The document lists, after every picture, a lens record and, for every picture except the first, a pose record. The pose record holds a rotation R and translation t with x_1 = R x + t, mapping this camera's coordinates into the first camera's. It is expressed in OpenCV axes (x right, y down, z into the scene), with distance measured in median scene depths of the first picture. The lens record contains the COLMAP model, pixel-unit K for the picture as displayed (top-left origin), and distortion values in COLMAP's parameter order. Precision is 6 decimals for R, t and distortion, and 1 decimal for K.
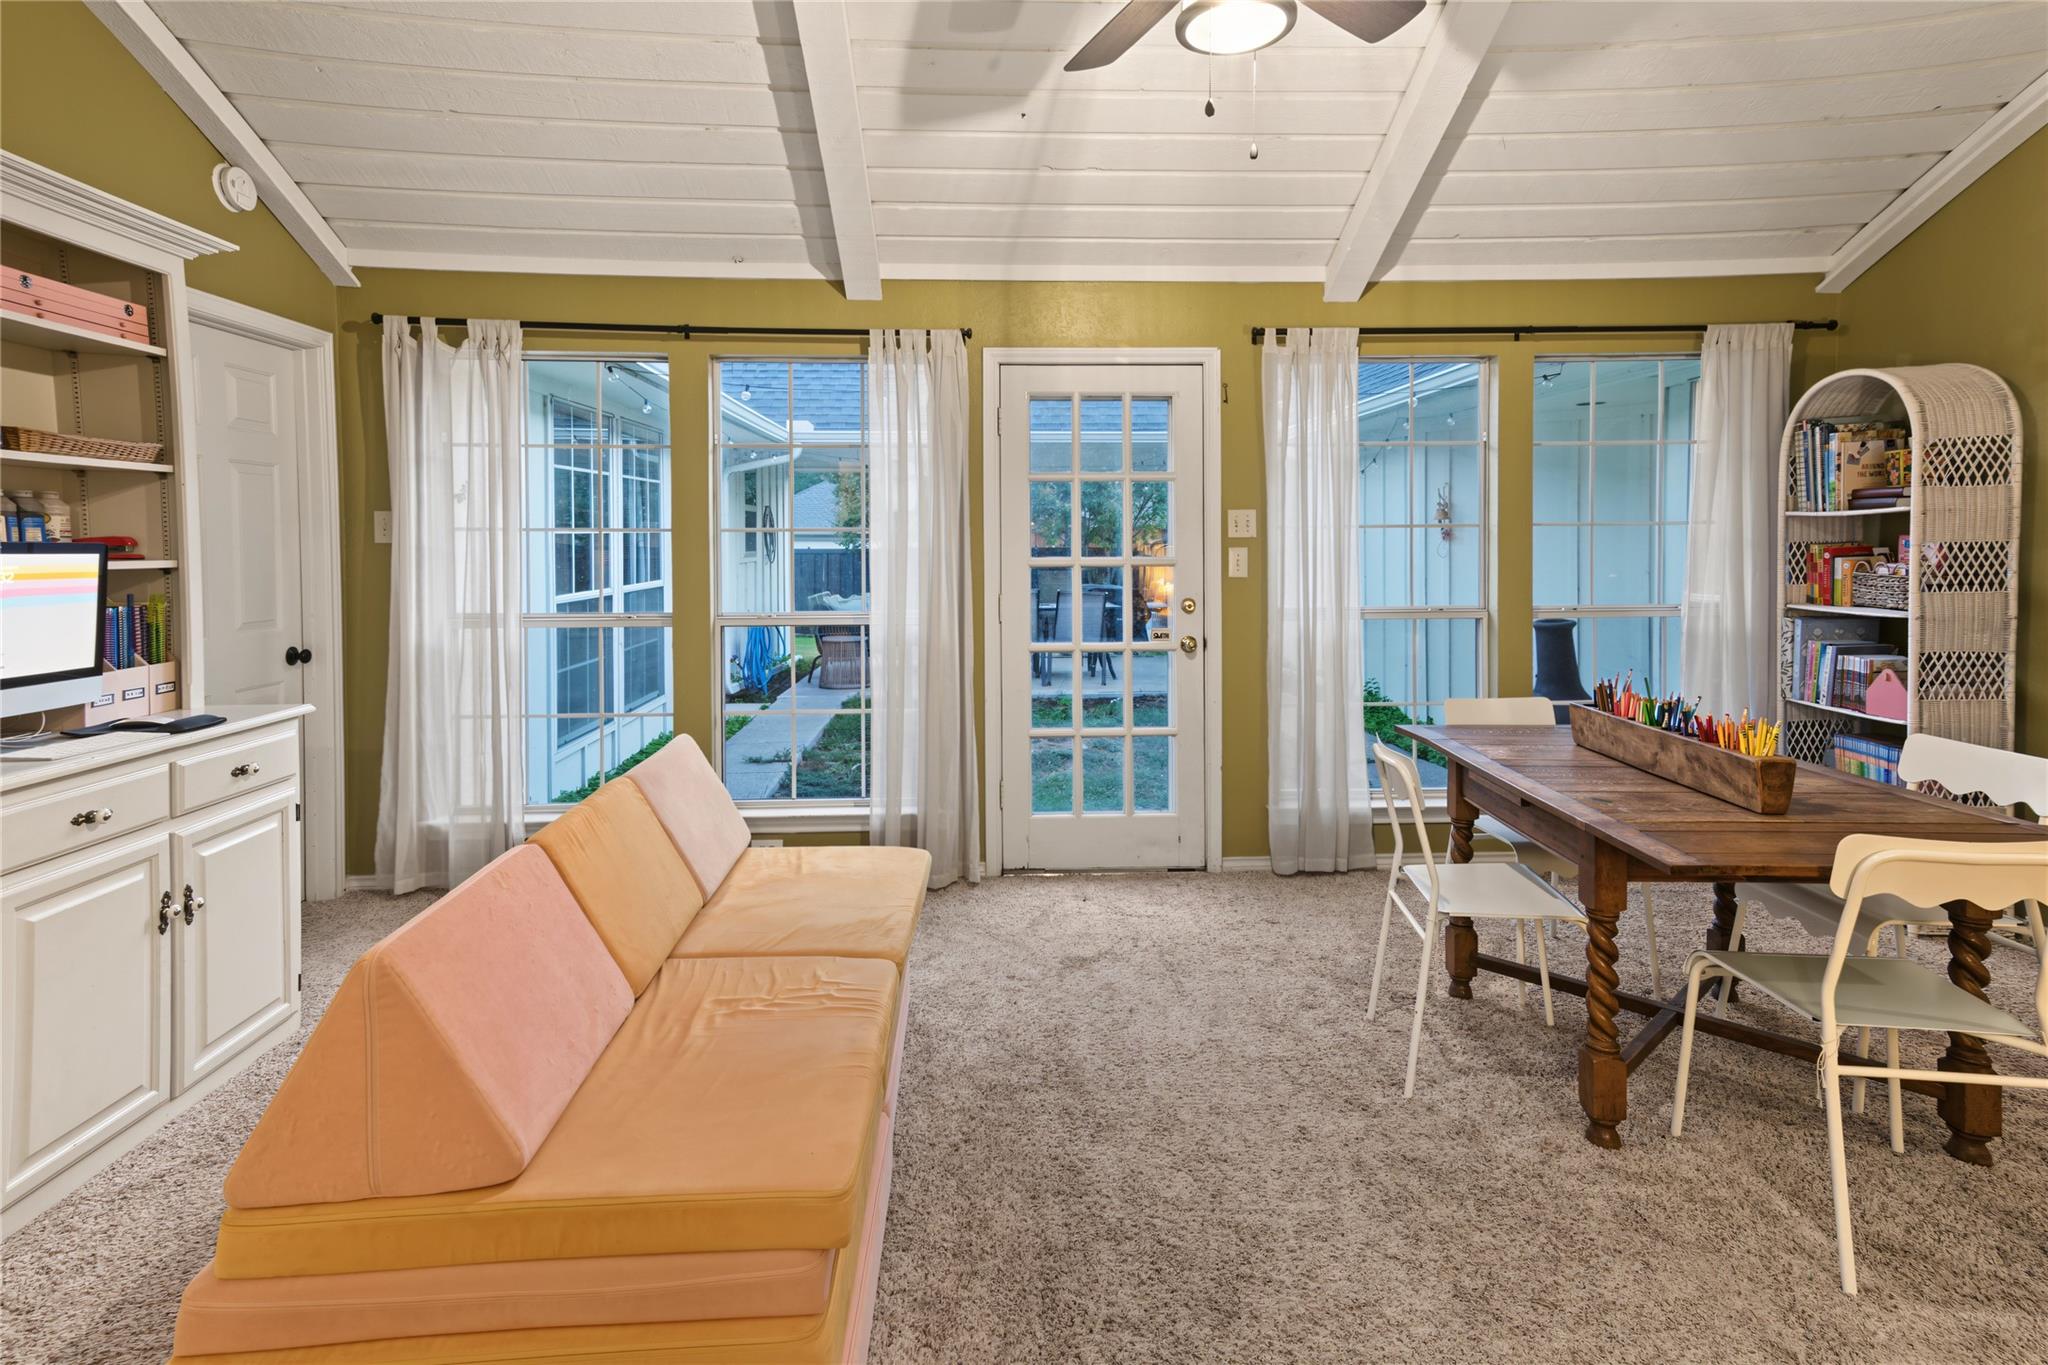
lens RADIAL K [[1056.4, 0, 1018.6], [0, 1056.4, 604.1], [0, 0, 1]] dist [0.032572, 0.026099]
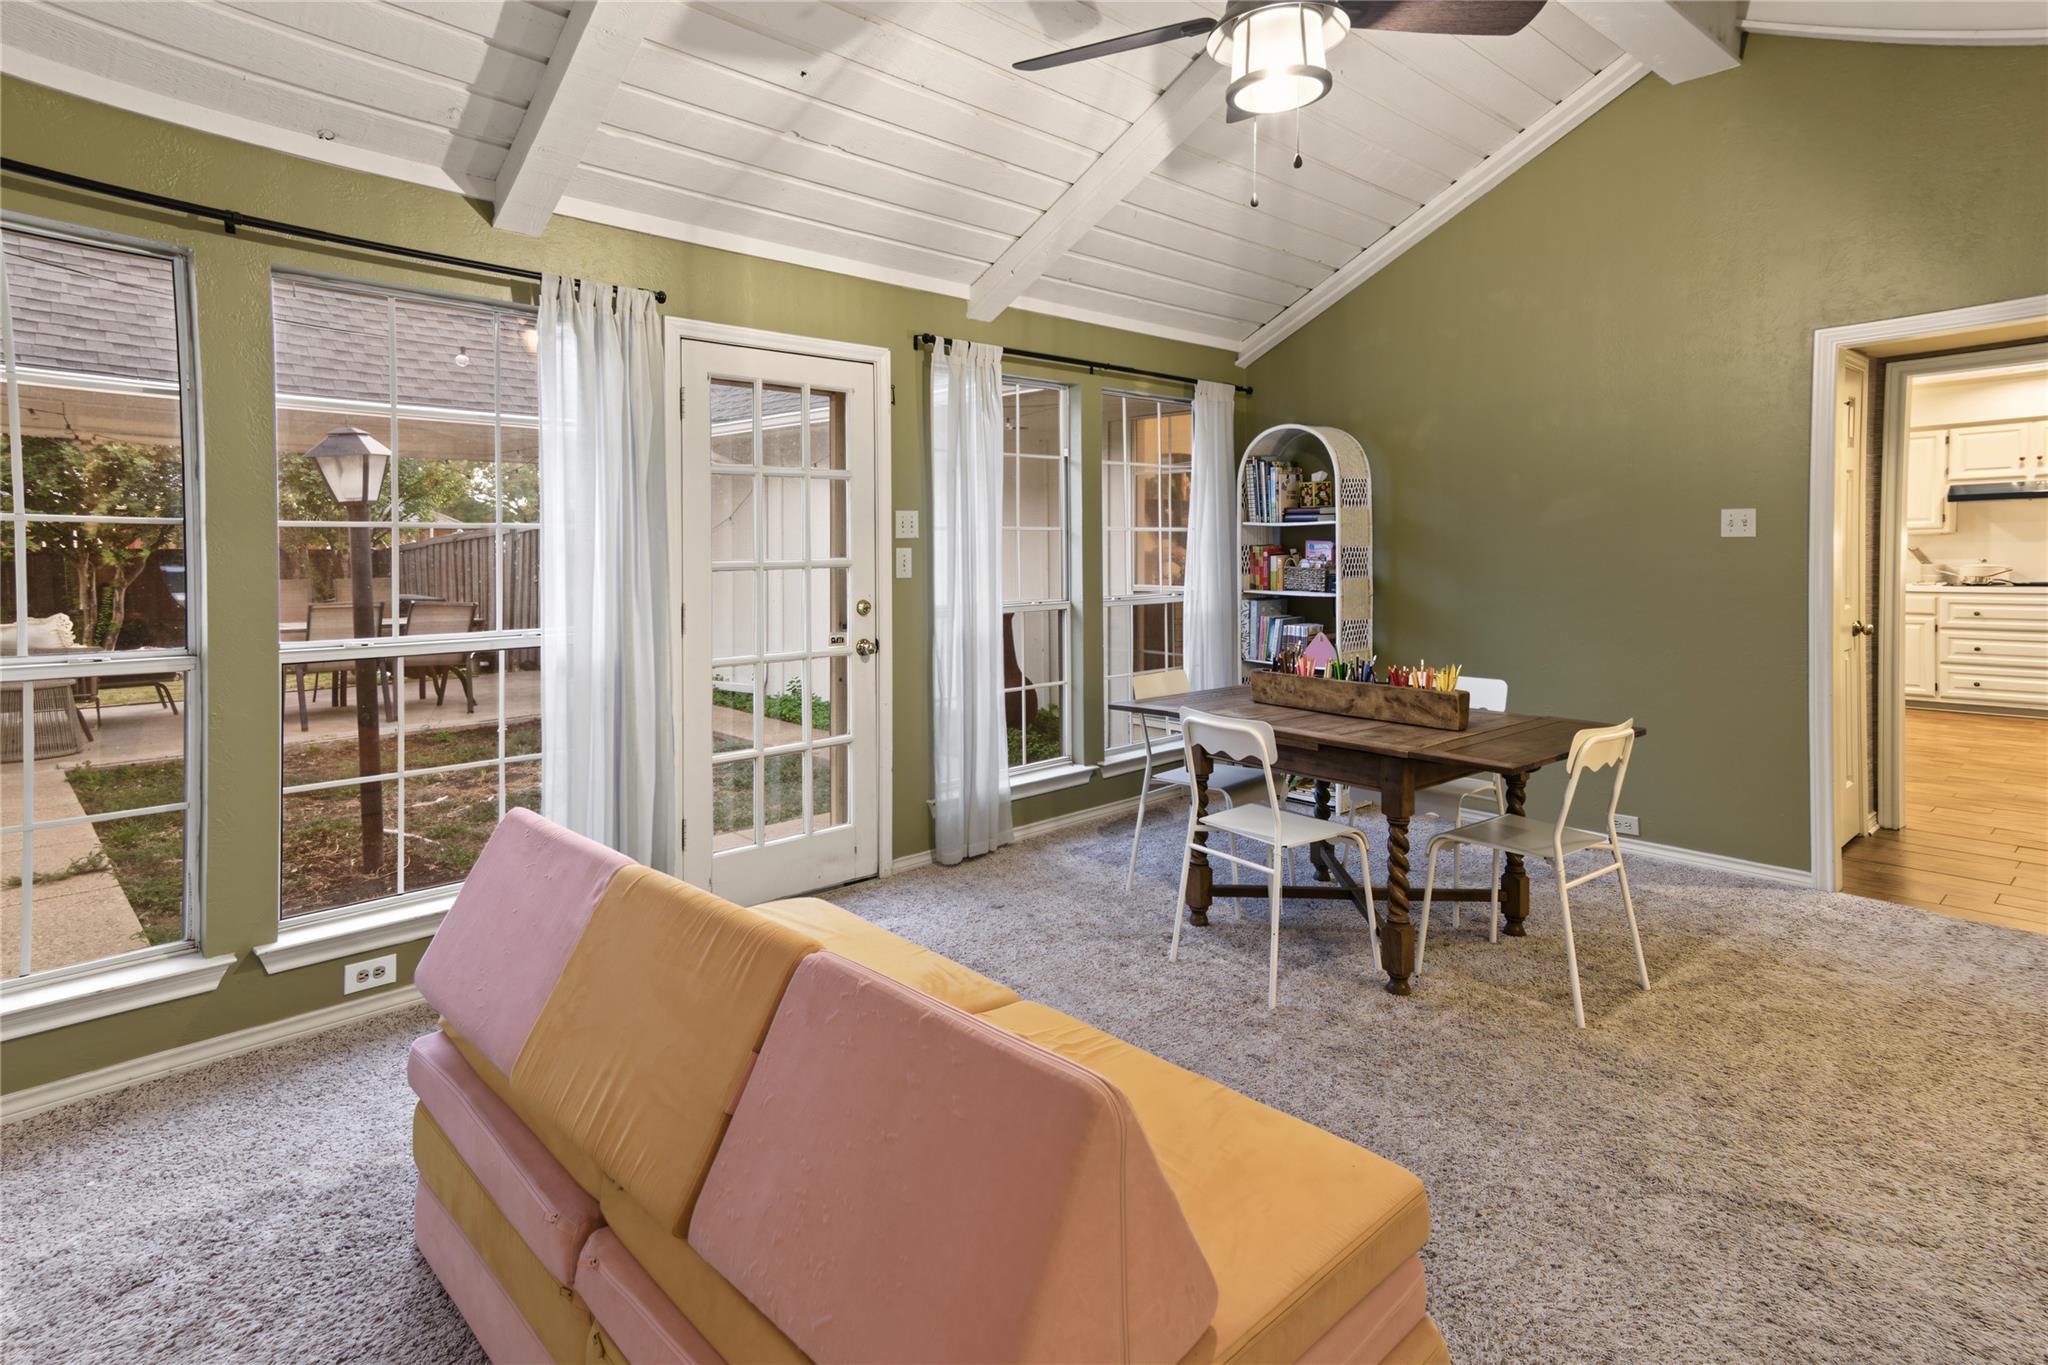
lens RADIAL K [[1075.0, 0, 1011.4], [0, 1075.0, 577.1], [0, 0, 1]] dist [0.042557, 0.000467]
pose [[0.758223, -0.017691, 0.651756, -0.406602], [0.037232, 0.999175, -0.016193, -0.005500], [-0.650932, 0.036544, 0.758256, 0.165198]]
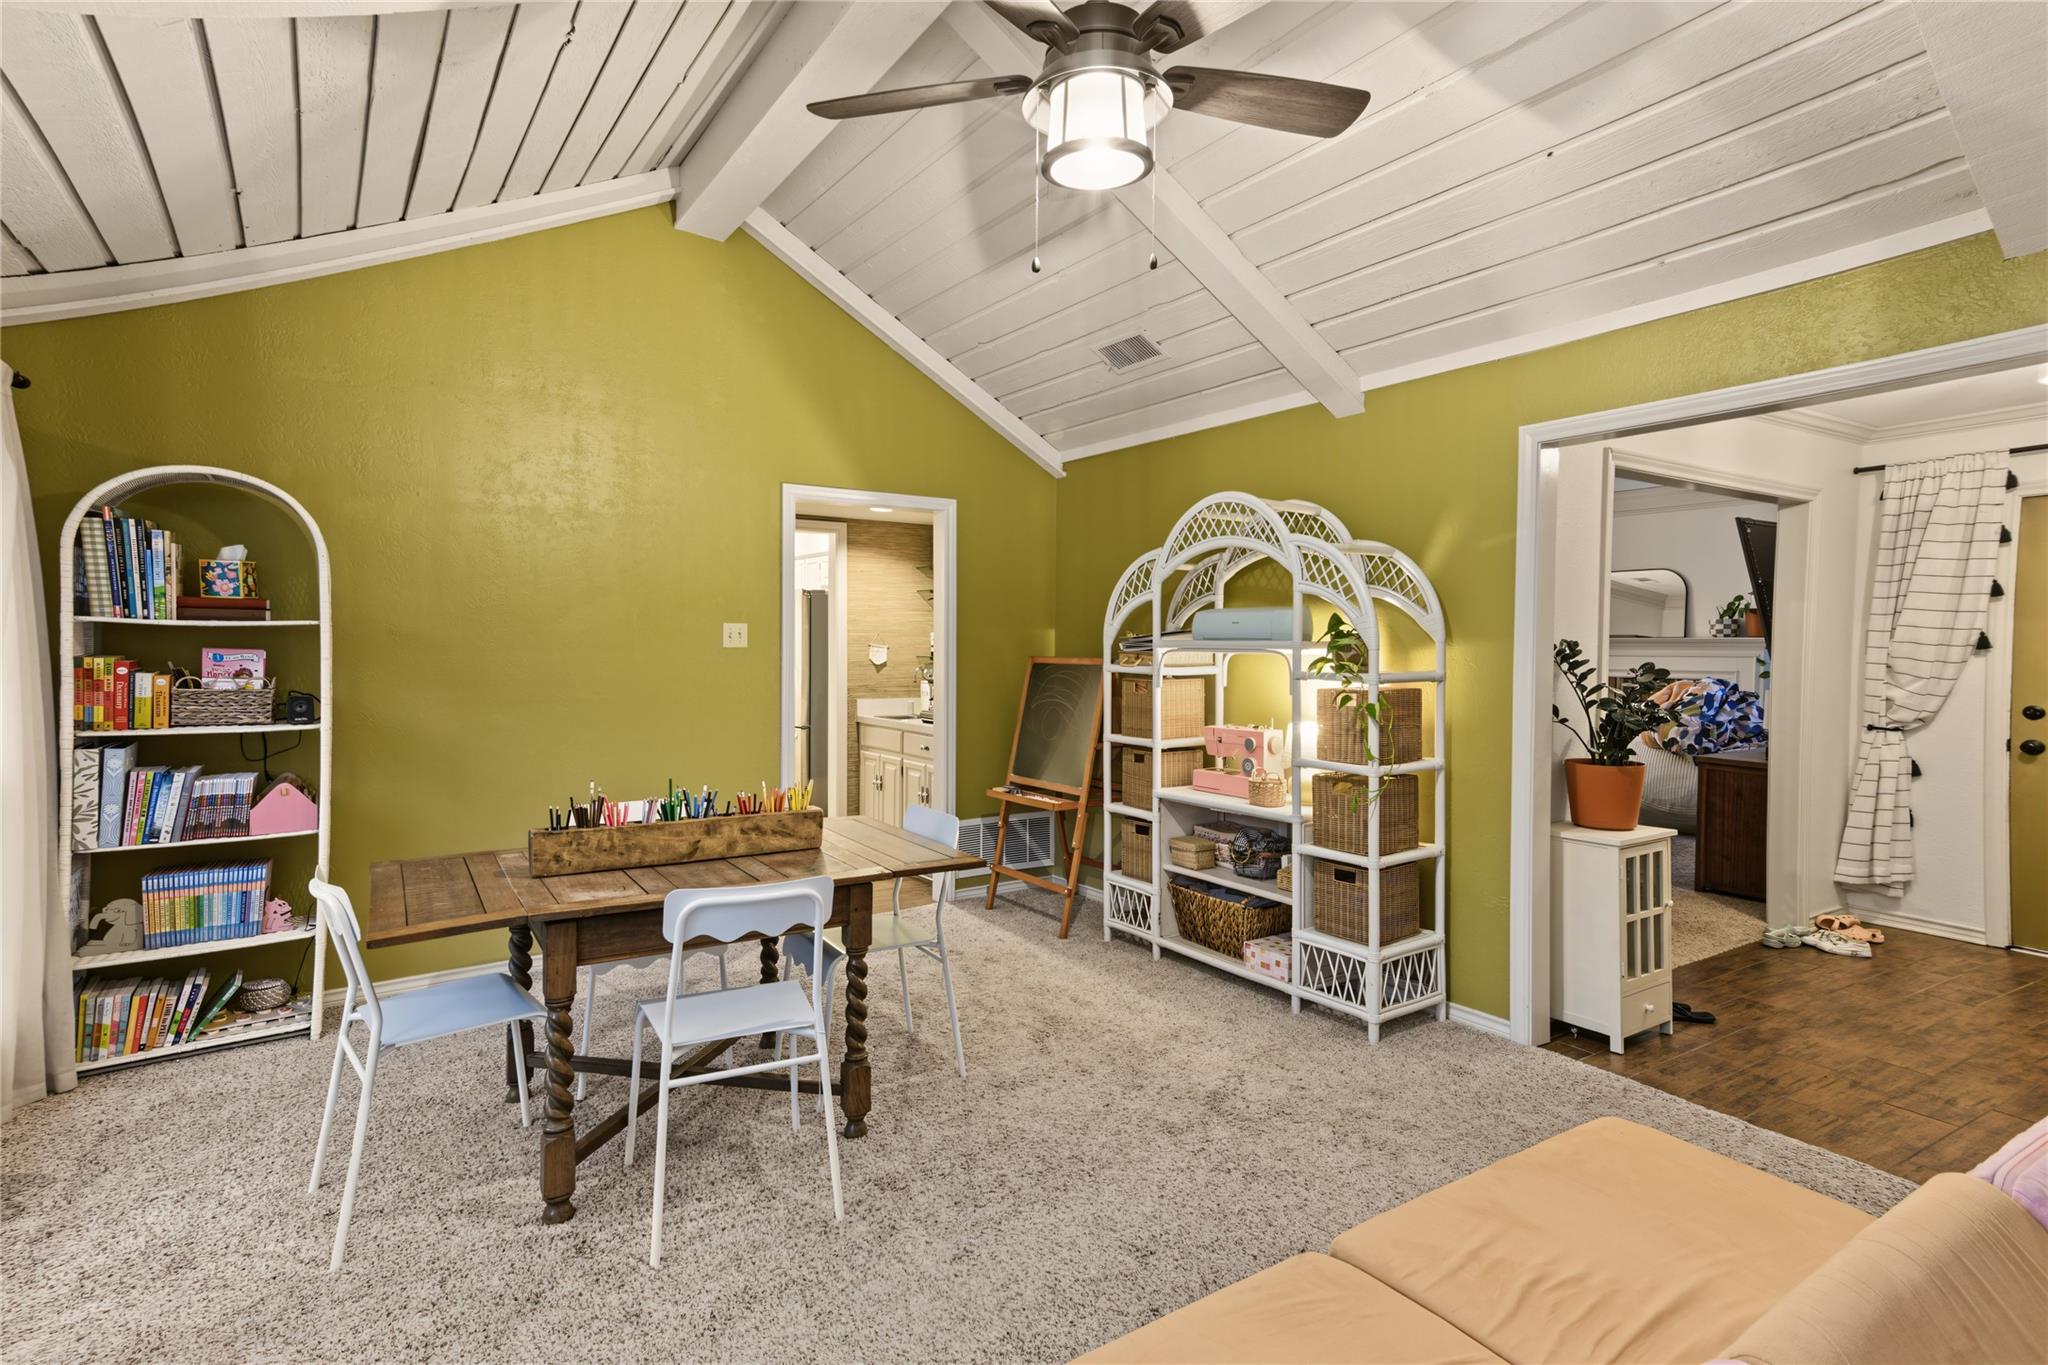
lens RADIAL K [[1051.0, 0, 1020.9], [0, 1051.0, 657.6], [0, 0, 1]] dist [0.045411, 0.000657]
pose [[-0.539736, -0.006172, 0.841812, -0.351150], [0.049457, 0.998013, 0.039027, -0.053641], [-0.840381, 0.062698, -0.538358, 0.870695]]
